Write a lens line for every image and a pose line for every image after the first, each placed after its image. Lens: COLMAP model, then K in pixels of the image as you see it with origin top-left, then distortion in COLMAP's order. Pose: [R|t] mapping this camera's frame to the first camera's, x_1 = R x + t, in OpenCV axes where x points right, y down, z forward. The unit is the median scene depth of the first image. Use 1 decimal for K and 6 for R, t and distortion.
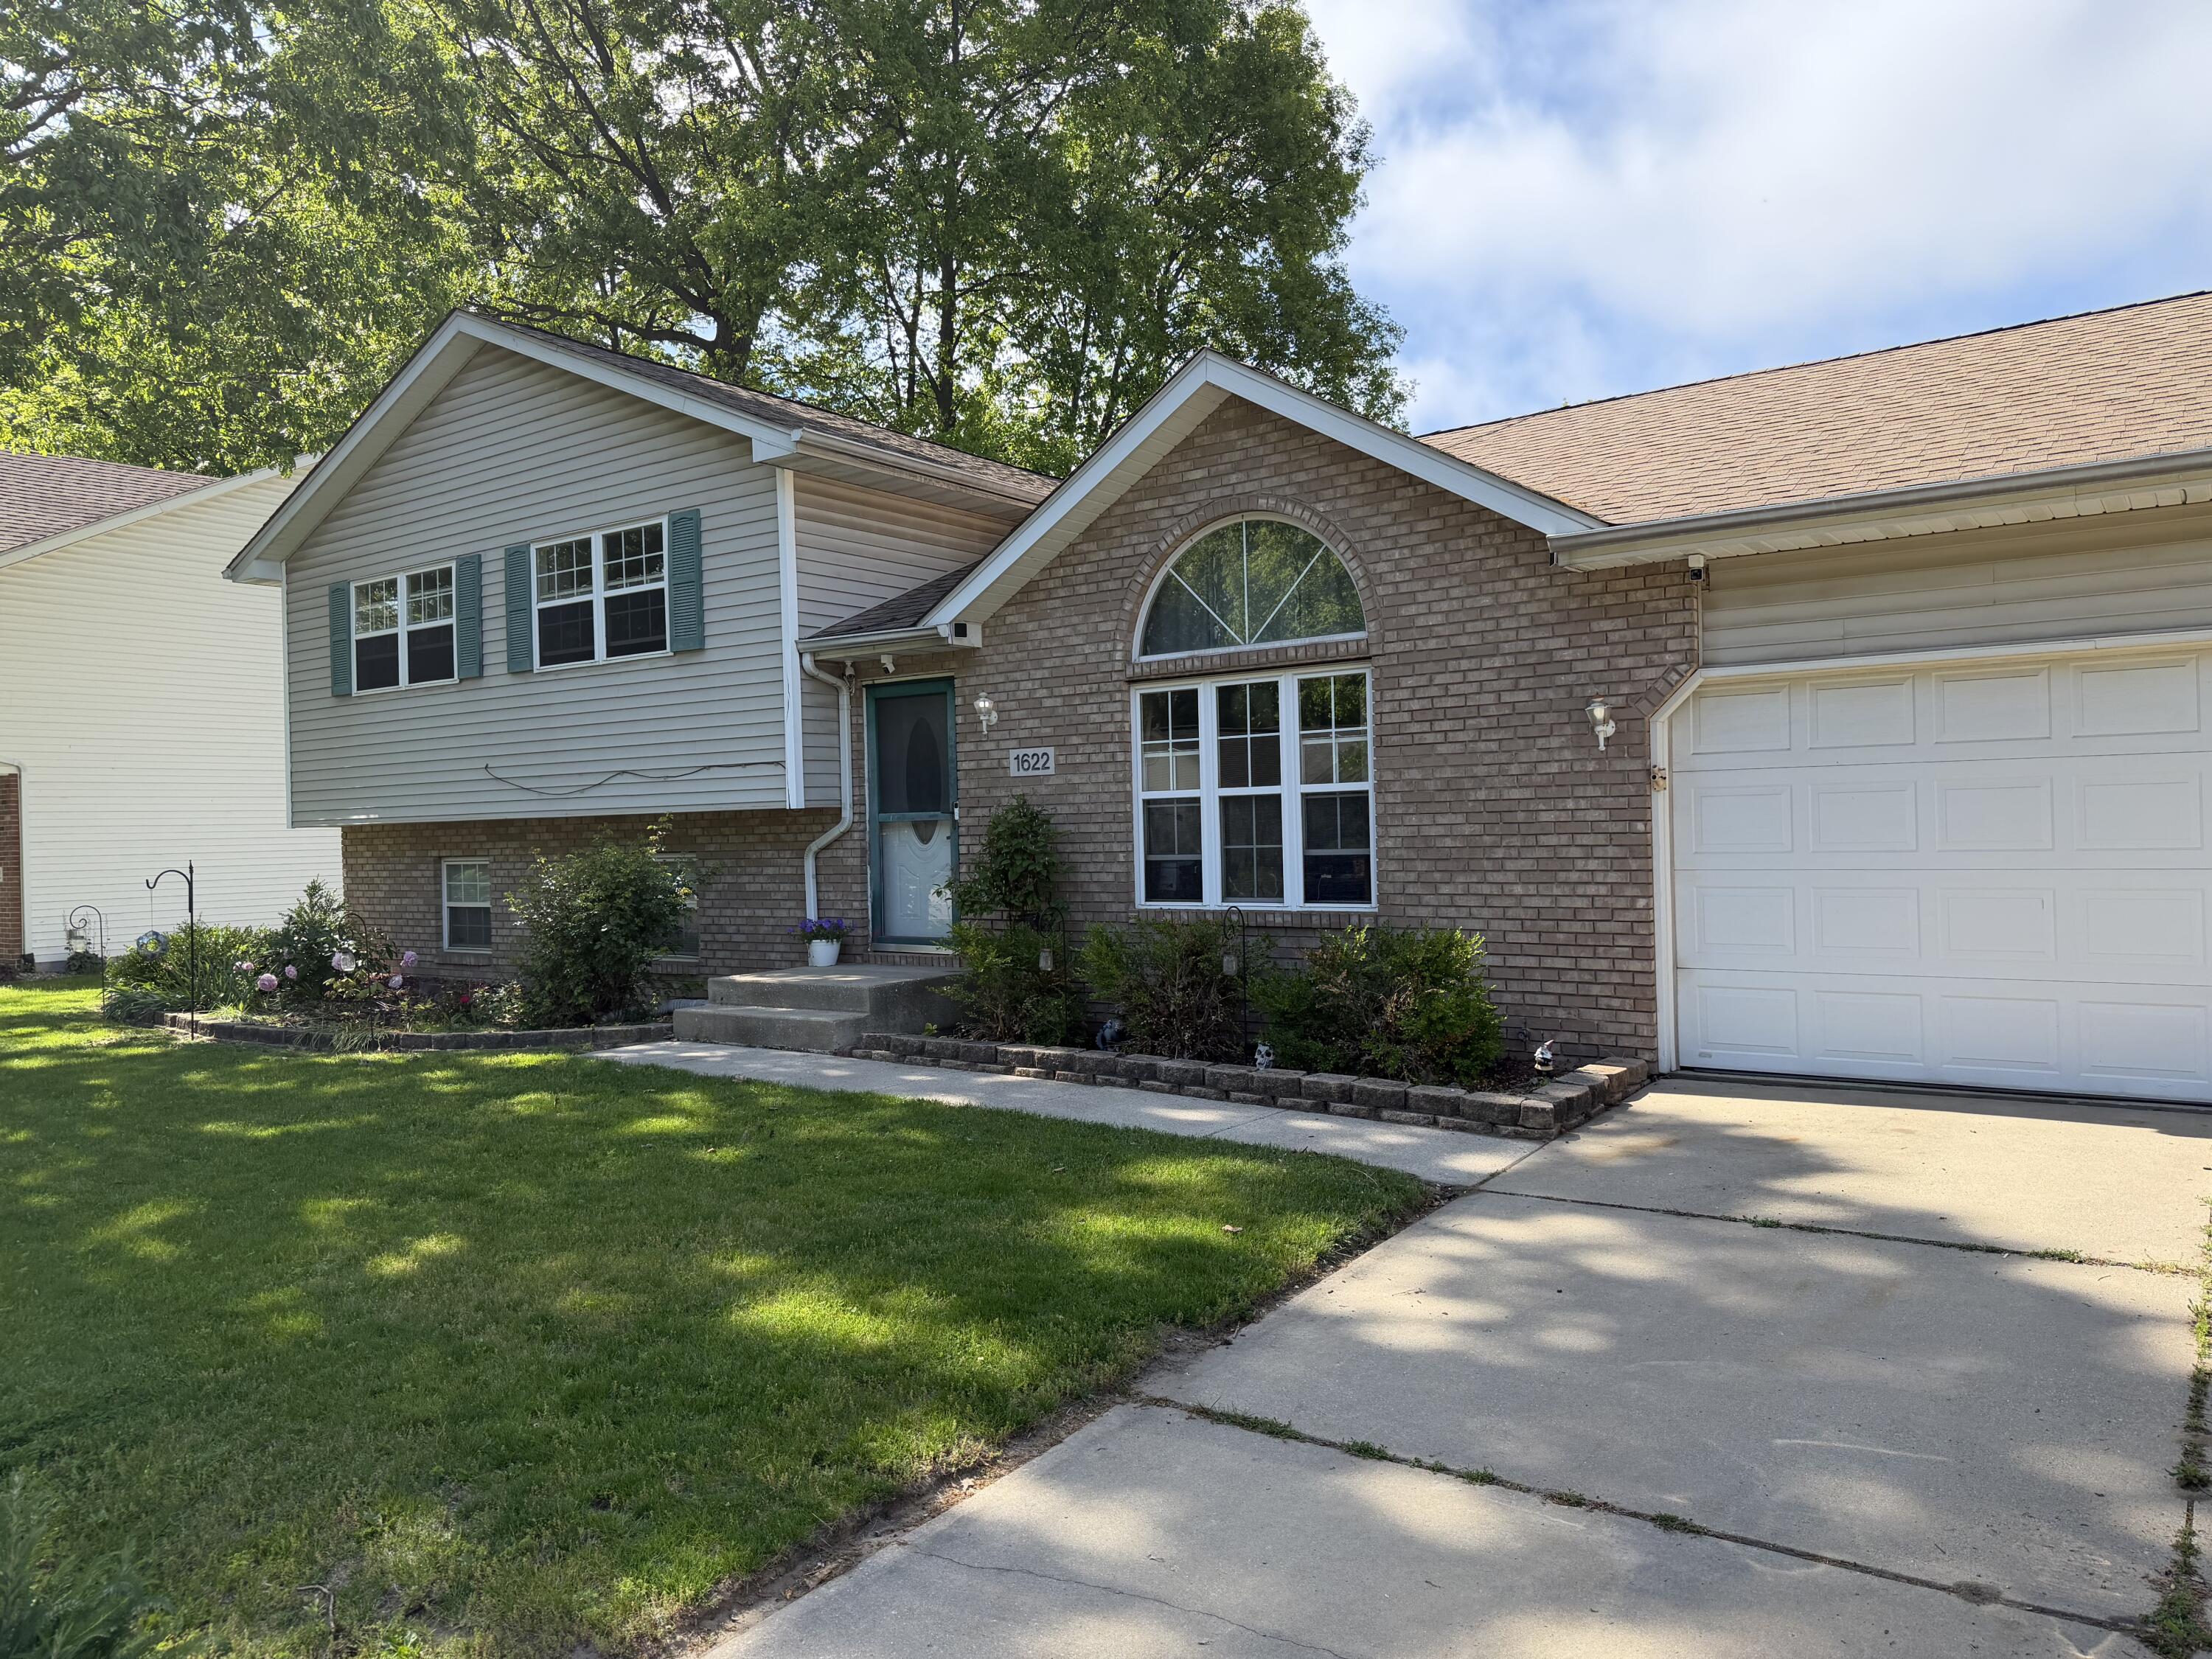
lens RADIAL K [[1500.7, 0, 1106.5], [0, 1500.7, 838.8], [0, 0, 1]] dist [0.005343, -0.003283]
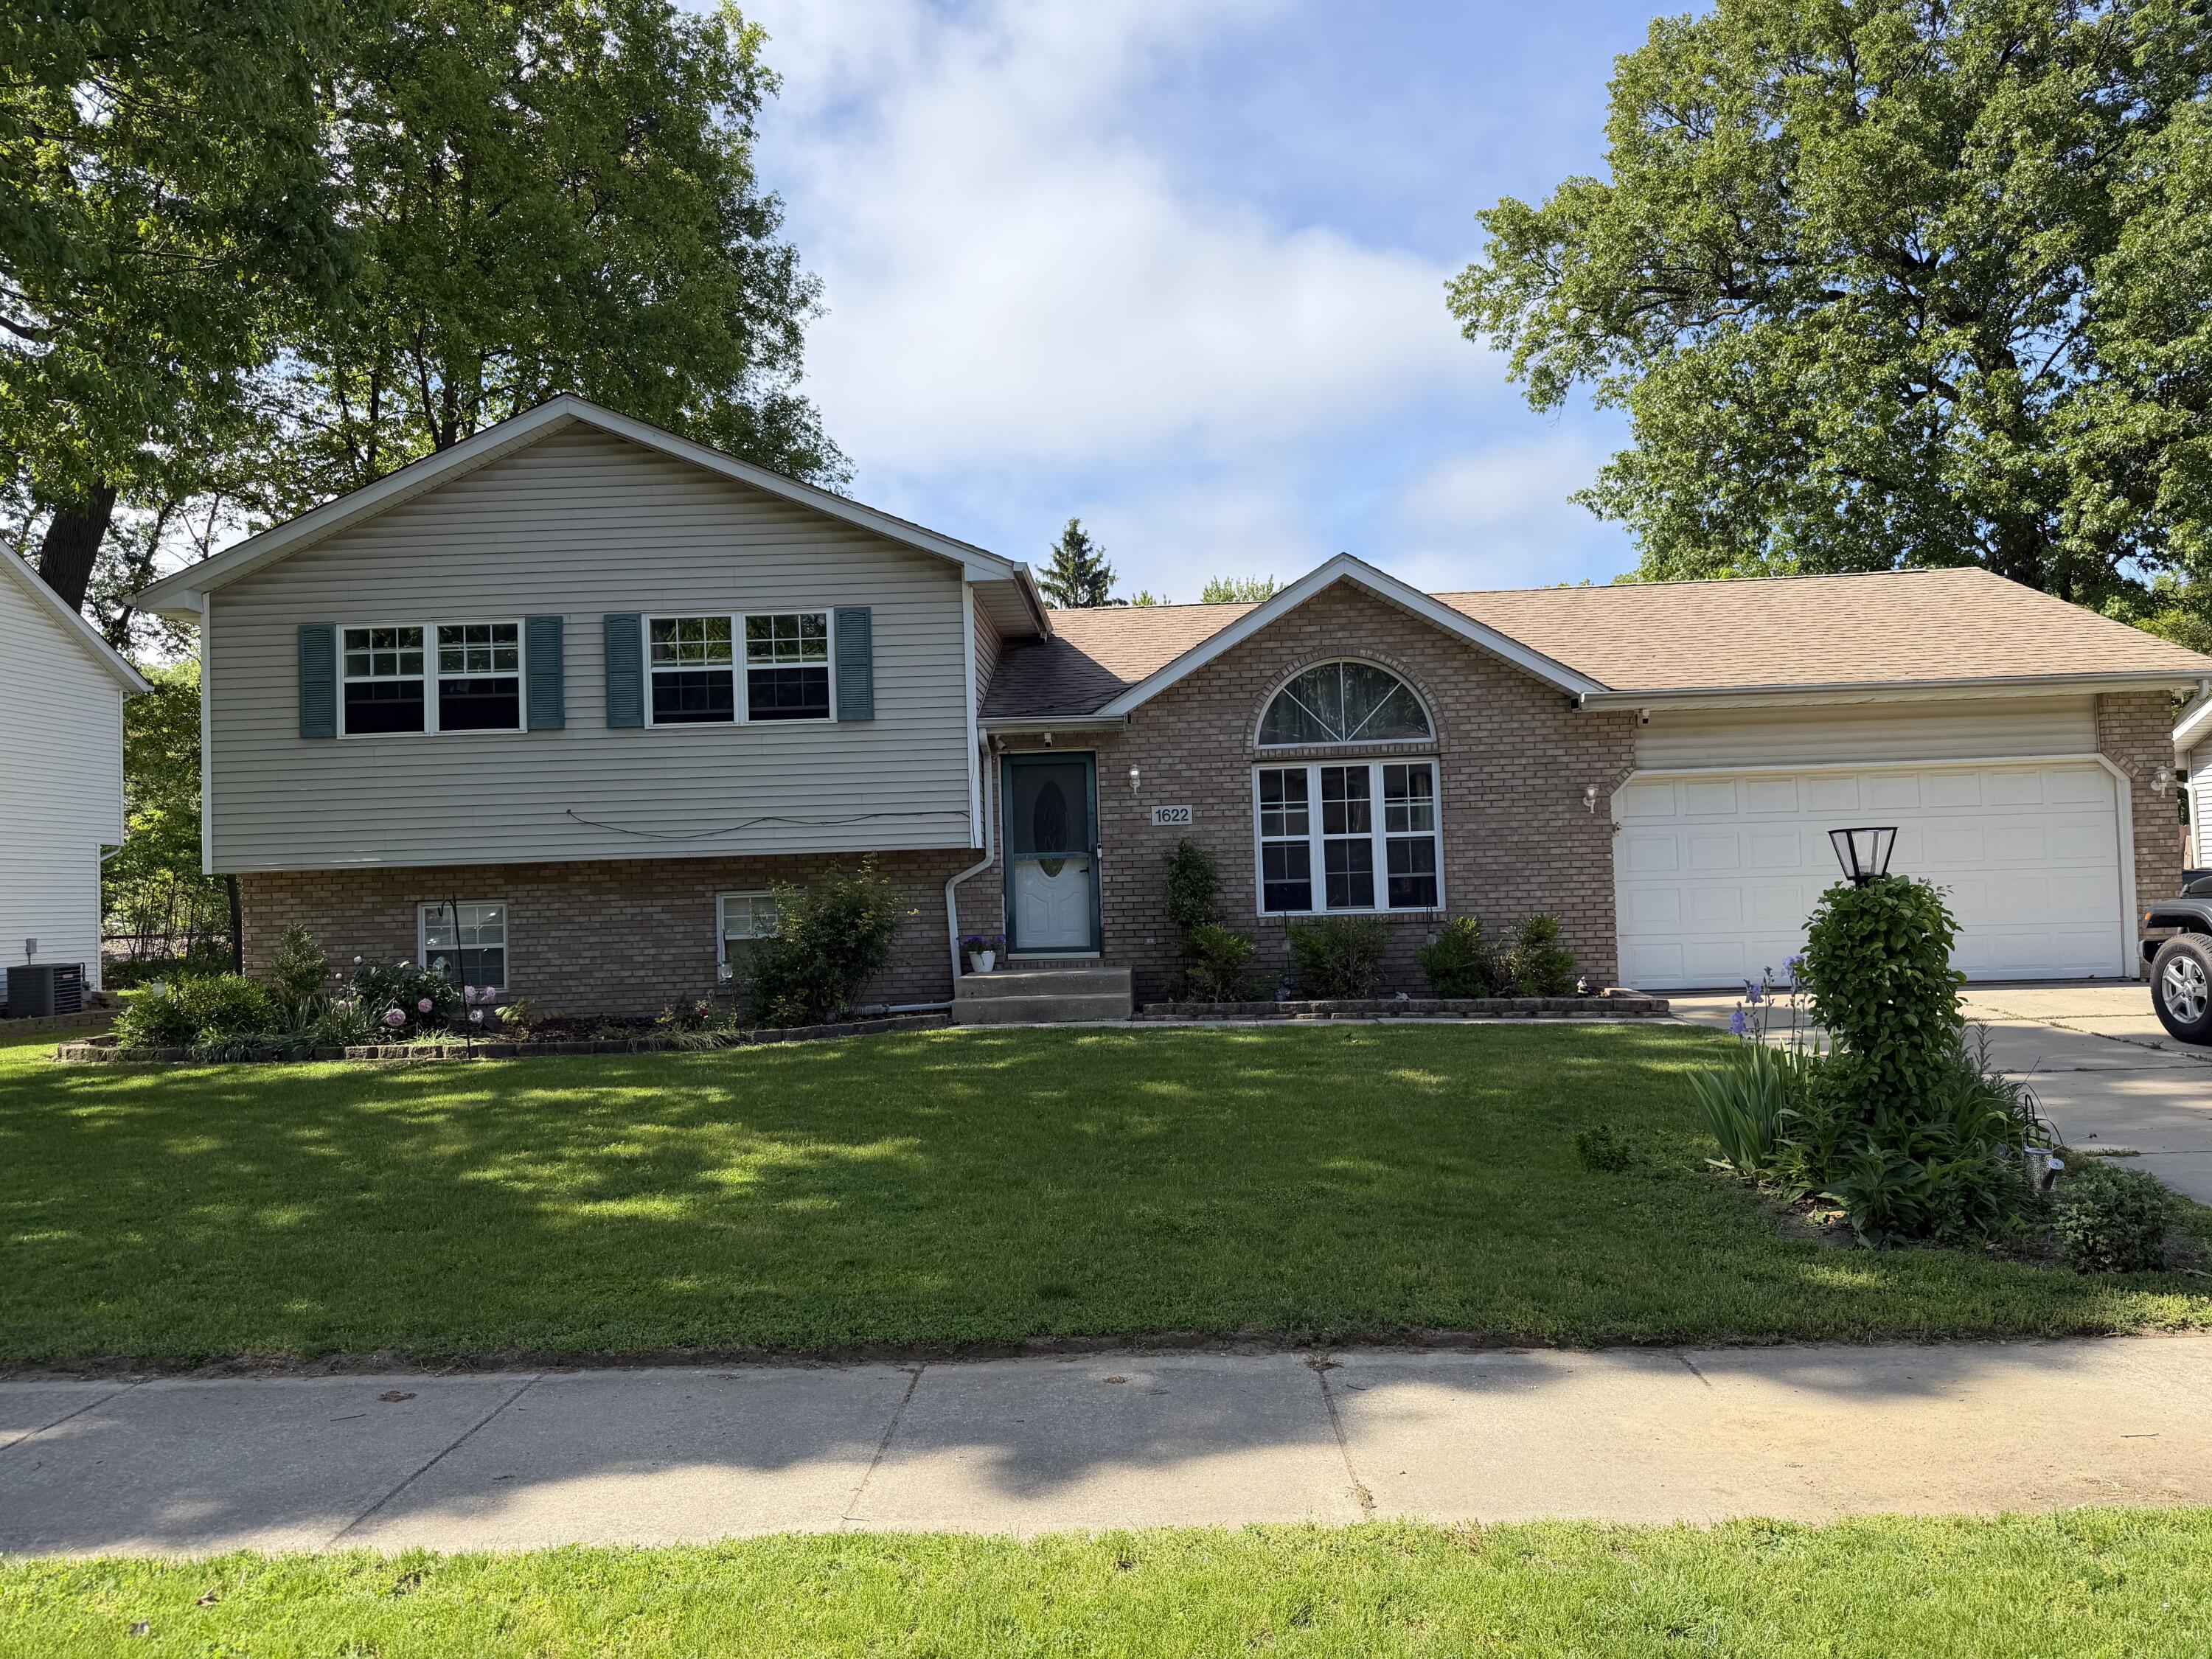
lens RADIAL K [[1500.7, 0, 1110.9], [0, 1500.7, 822.5], [0, 0, 1]] dist [0.005343, -0.003283]
pose [[0.845651, 0.018899, 0.533402, -0.911237], [0.014619, 0.998178, -0.058544, 0.039475], [-0.533536, 0.057306, 0.843834, -0.165129]]
